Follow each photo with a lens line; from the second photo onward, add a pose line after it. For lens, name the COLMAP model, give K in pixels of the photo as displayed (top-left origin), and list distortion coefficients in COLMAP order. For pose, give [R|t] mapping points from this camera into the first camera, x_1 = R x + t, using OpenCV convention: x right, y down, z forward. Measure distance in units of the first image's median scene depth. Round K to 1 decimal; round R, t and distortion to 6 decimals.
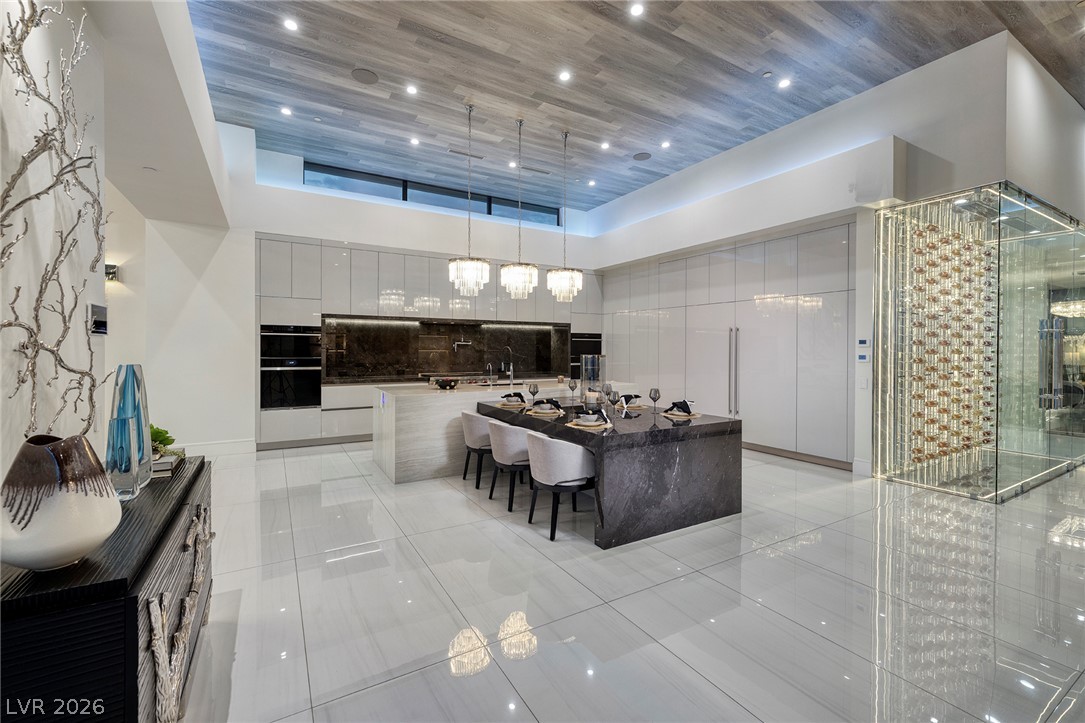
lens RADIAL K [[469.3, 0, 553.1], [0, 469.3, 363.2], [0, 0, 1]] dist [0.001376, -0.001240]
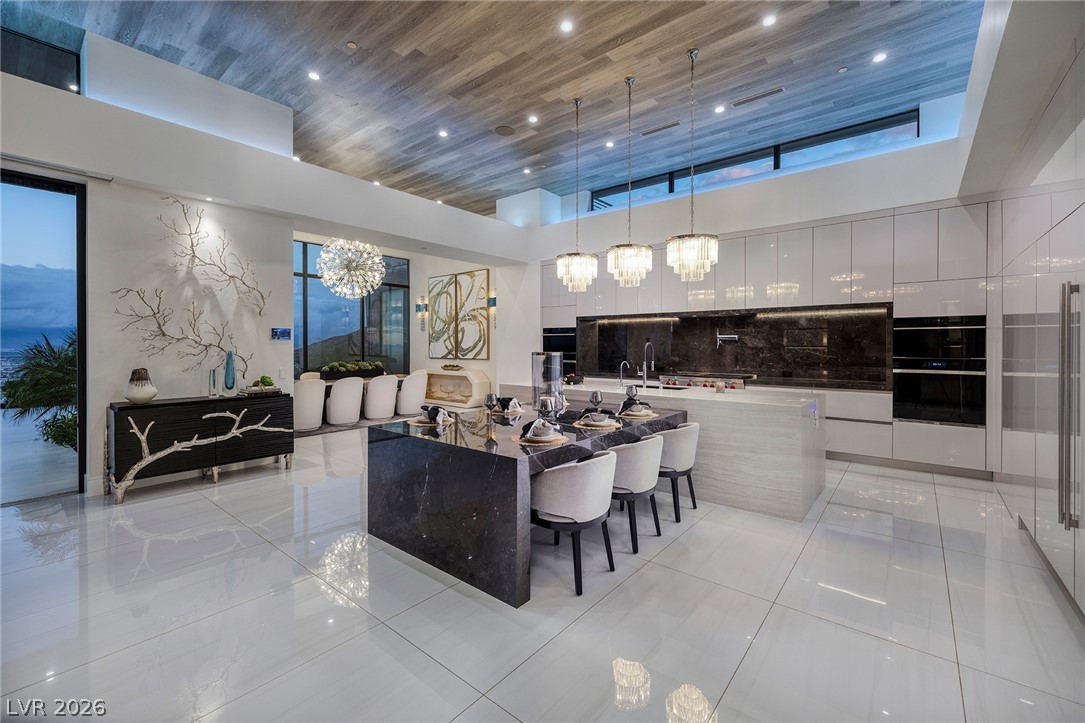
lens RADIAL K [[469.3, 0, 519.8], [0, 469.3, 348.1], [0, 0, 1]] dist [0.001376, -0.001240]
pose [[0.286916, 0.000339, -0.957956, 0.641156], [-0.030210, 0.999506, -0.008695, -0.010247], [0.957479, 0.031434, 0.286785, 0.533719]]
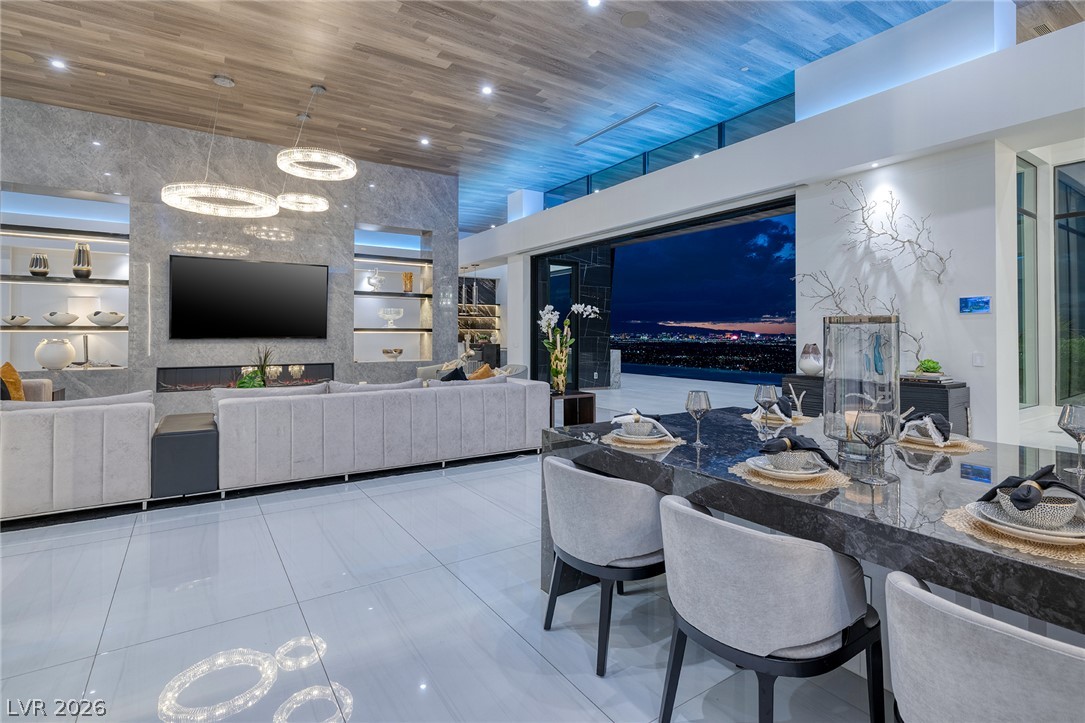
lens RADIAL K [[535.0, 0, 544.2], [0, 535.0, 331.9], [0, 0, 1]] dist [-0.006663, -0.000547]
pose [[-0.999586, -0.008211, -0.027585, 0.269458], [-0.008998, 0.999552, 0.028533, -0.009562], [0.027339, 0.028770, -0.999212, 1.086997]]
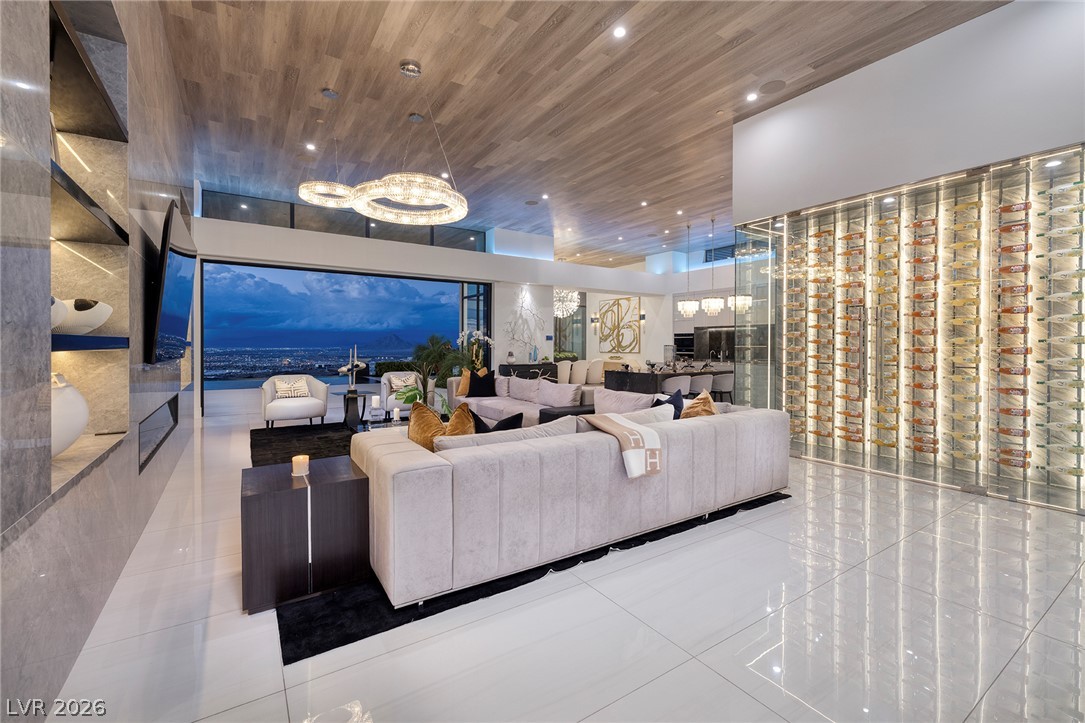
lens RADIAL K [[469.3, 0, 519.9], [0, 469.3, 348.6], [0, 0, 1]] dist [0.001376, -0.001240]
pose [[-0.002962, 0.000094, -0.999996, 1.699967], [-0.035447, 0.999372, 0.000199, 0.019114], [0.999367, 0.035448, -0.002956, 0.229048]]
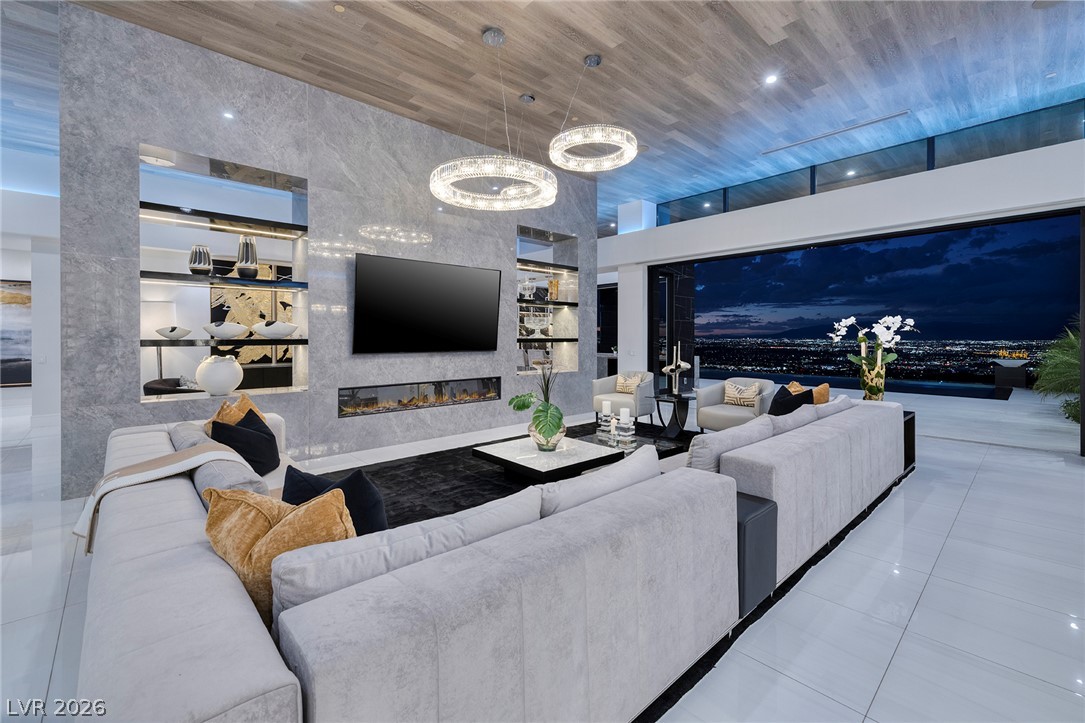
lens RADIAL K [[469.3, 0, 542.9], [0, 469.3, 340.8], [0, 0, 1]] dist [0.001376, -0.001240]
pose [[-0.980743, -0.003587, -0.195271, 0.941195], [-0.011515, 0.999154, 0.039480, -0.016000], [0.194964, 0.040968, -0.979954, 0.782067]]
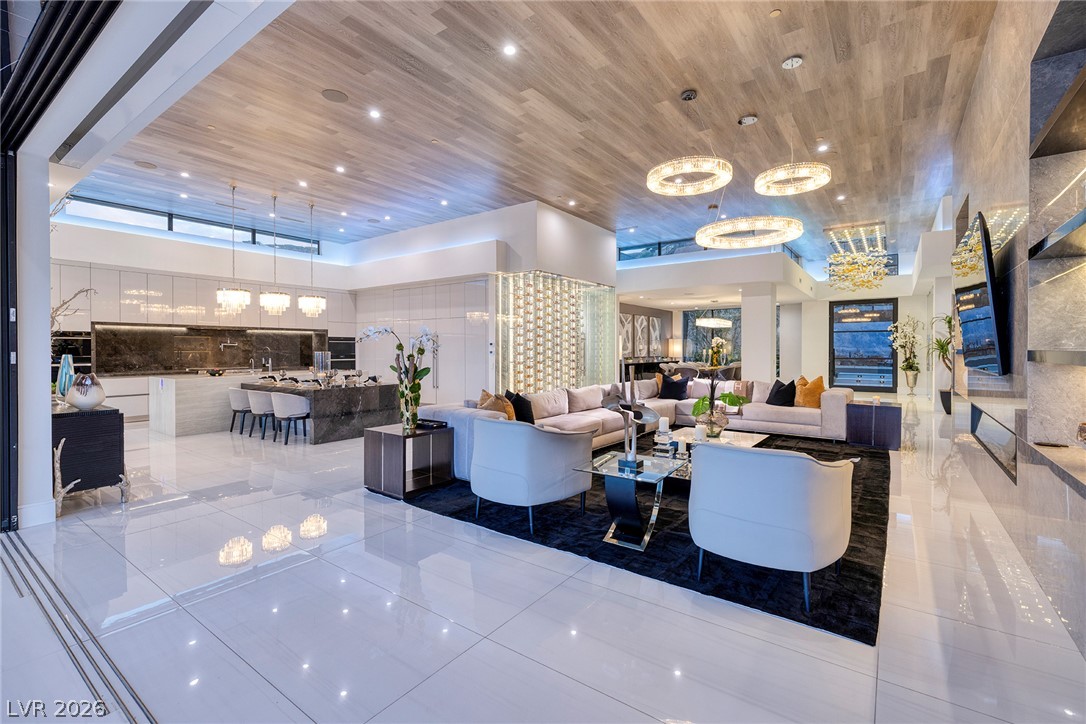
lens RADIAL K [[469.8, 0, 581.5], [0, 469.8, 356.2], [0, 0, 1]] dist [0.001376, -0.001240]
pose [[0.898275, -0.011267, 0.439290, 0.133070], [0.018168, 0.999769, -0.011509, 0.026087], [-0.439059, 0.018319, 0.898271, -0.706060]]
